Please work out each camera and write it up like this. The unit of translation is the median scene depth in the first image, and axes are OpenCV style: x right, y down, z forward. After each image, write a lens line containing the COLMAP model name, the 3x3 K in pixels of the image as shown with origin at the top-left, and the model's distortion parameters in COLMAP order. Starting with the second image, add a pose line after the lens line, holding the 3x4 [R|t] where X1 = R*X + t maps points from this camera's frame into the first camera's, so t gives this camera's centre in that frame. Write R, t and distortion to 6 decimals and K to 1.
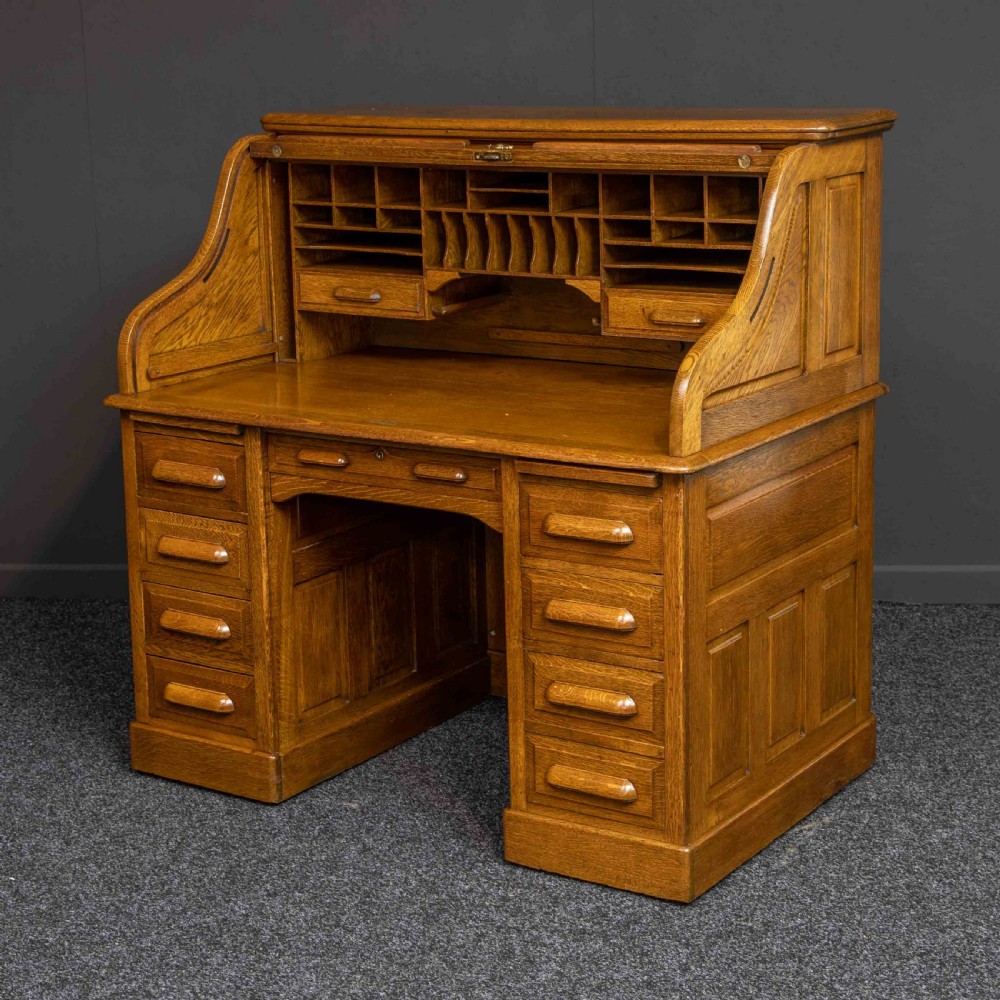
lens RADIAL K [[2223.8, 0, 421.0], [0, 2223.8, 497.9], [0, 0, 1]] dist [-0.140184, 0.951127]
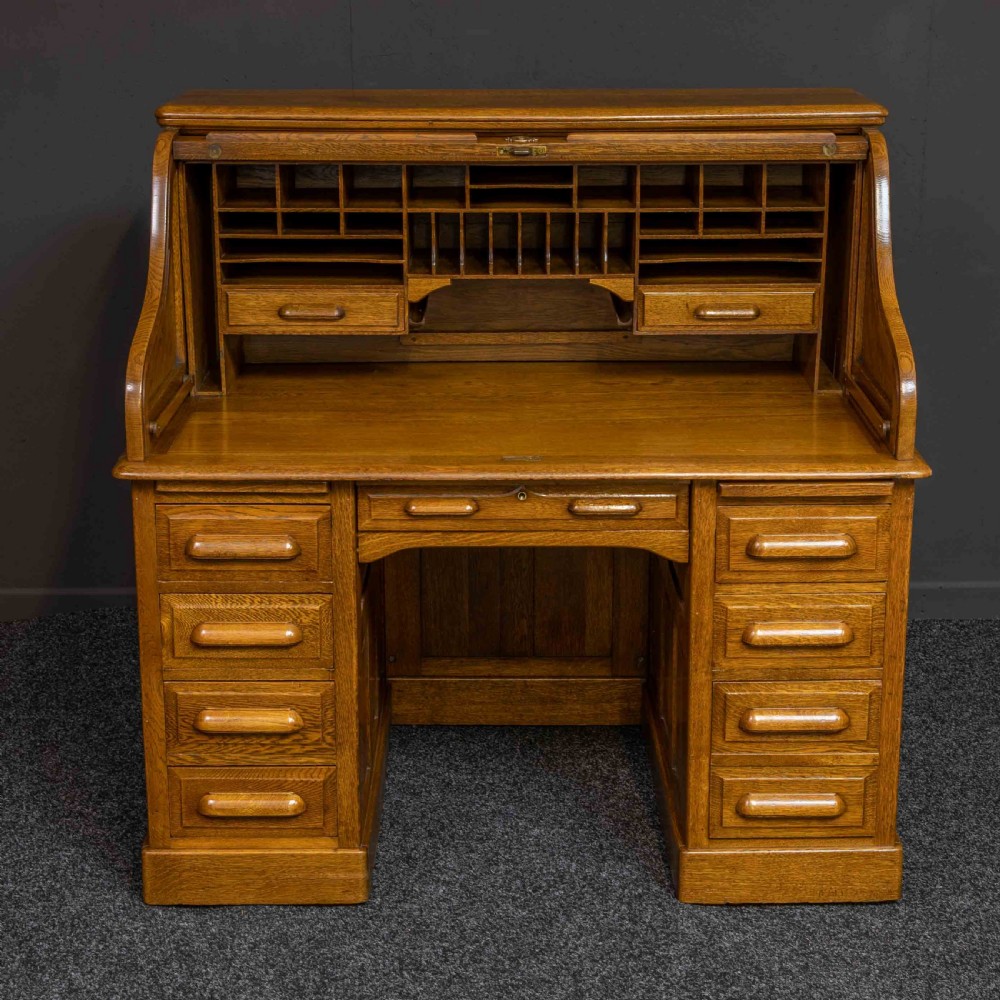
lens RADIAL K [[2025.5, 0, 498.4], [0, 2025.5, 456.2], [0, 0, 1]] dist [-0.047607, 0.081514]
pose [[0.810006, -0.130132, 0.571800, -0.472086], [0.110217, 0.991474, 0.069510, -0.089415], [-0.575971, 0.006718, 0.817443, 0.329264]]
